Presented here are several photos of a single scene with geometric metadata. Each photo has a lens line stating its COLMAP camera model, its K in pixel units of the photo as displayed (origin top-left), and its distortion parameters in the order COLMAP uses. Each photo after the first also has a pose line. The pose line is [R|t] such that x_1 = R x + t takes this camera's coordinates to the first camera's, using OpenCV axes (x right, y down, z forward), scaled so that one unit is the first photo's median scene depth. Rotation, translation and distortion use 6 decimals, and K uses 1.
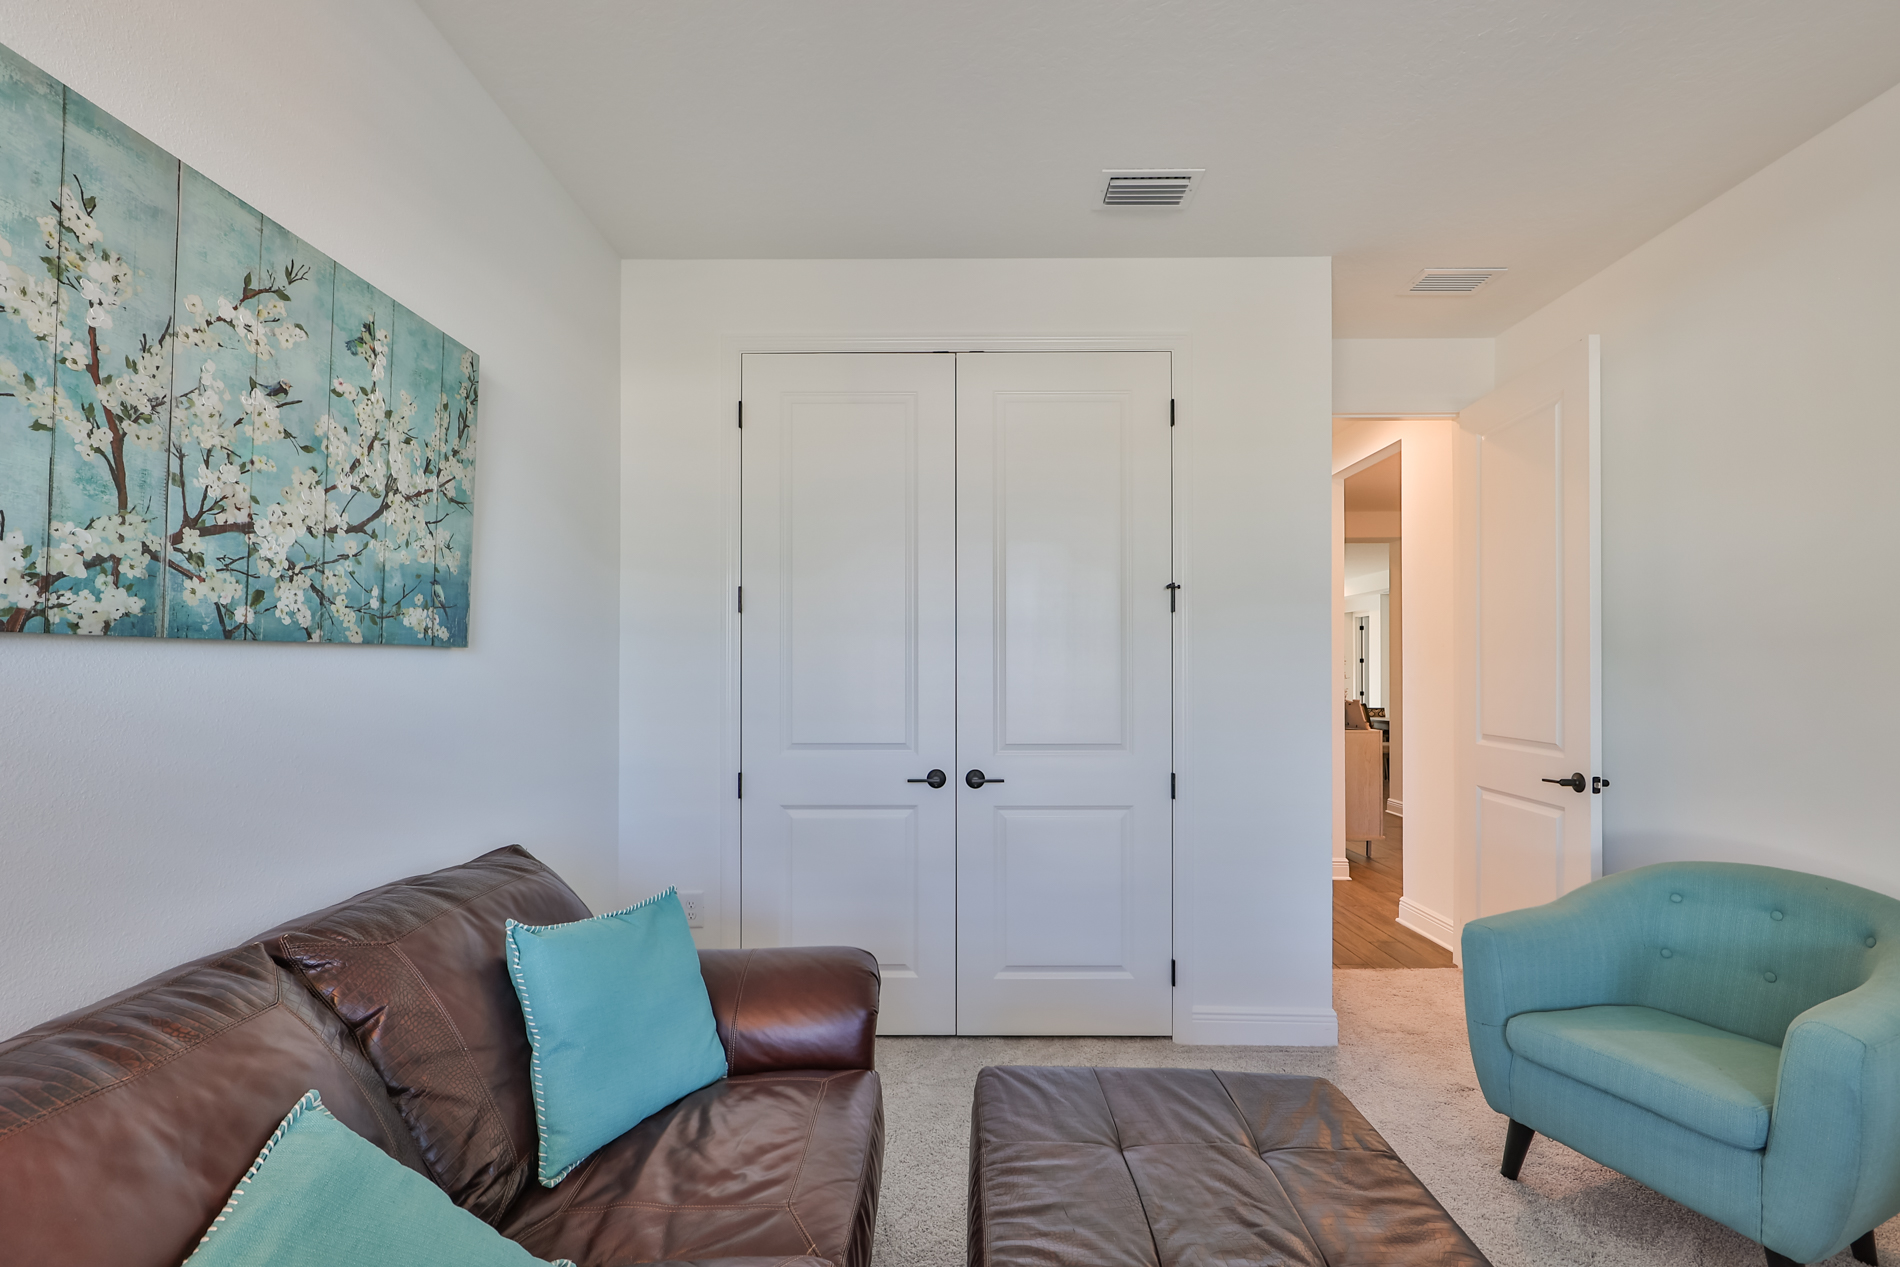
lens RADIAL K [[785.6, 0, 951.6], [0, 785.6, 664.4], [0, 0, 1]] dist [-0.000003, -0.000038]
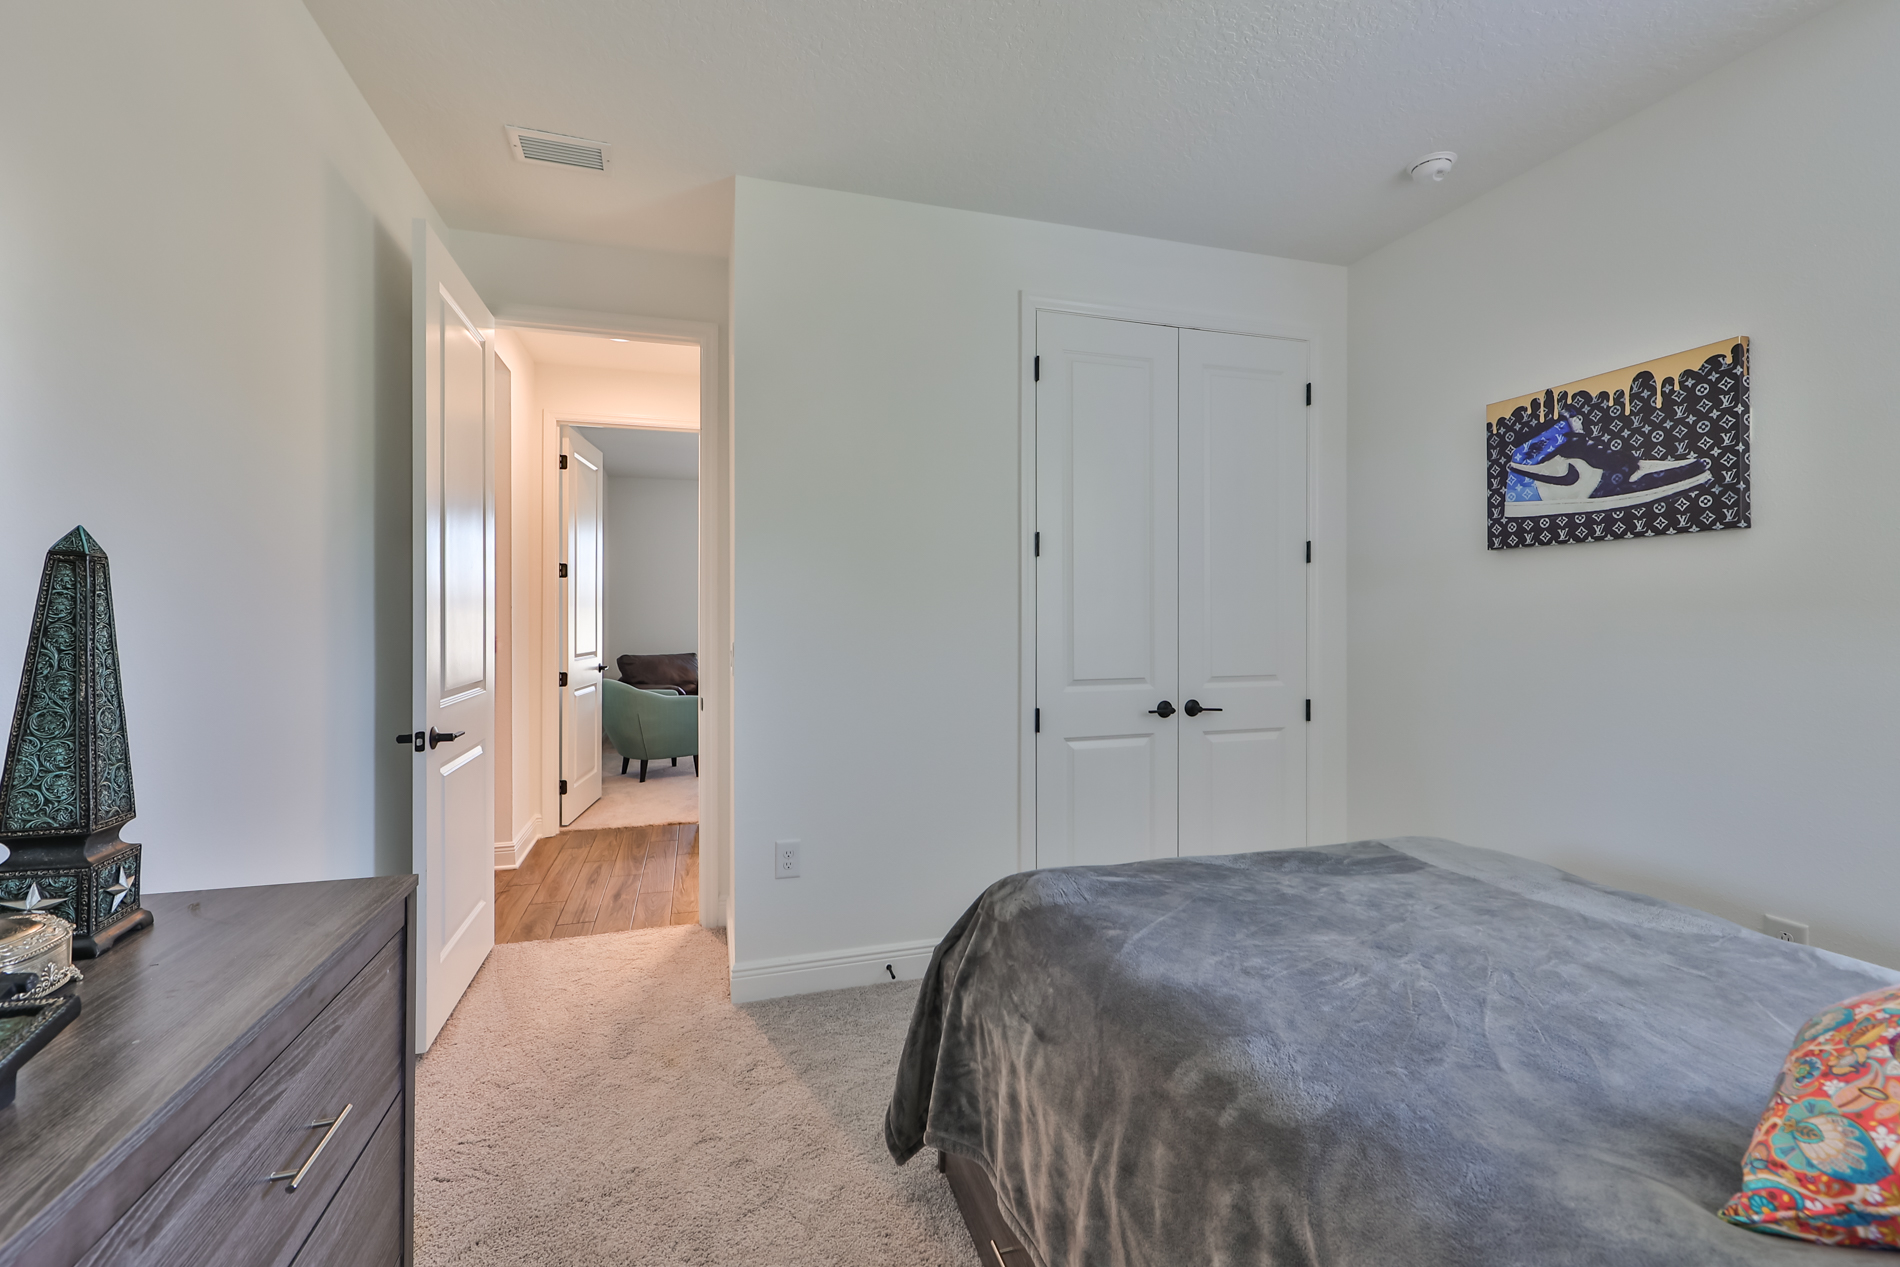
lens RADIAL K [[798.2, 0, 947.3], [0, 798.2, 616.6], [0, 0, 1]] dist [0.000610, -0.000151]
pose [[0.957889, -0.000303, 0.287139, -0.635987], [-0.003695, 0.999904, 0.013383, -0.000467], [-0.287115, -0.013880, 0.957795, 0.001647]]
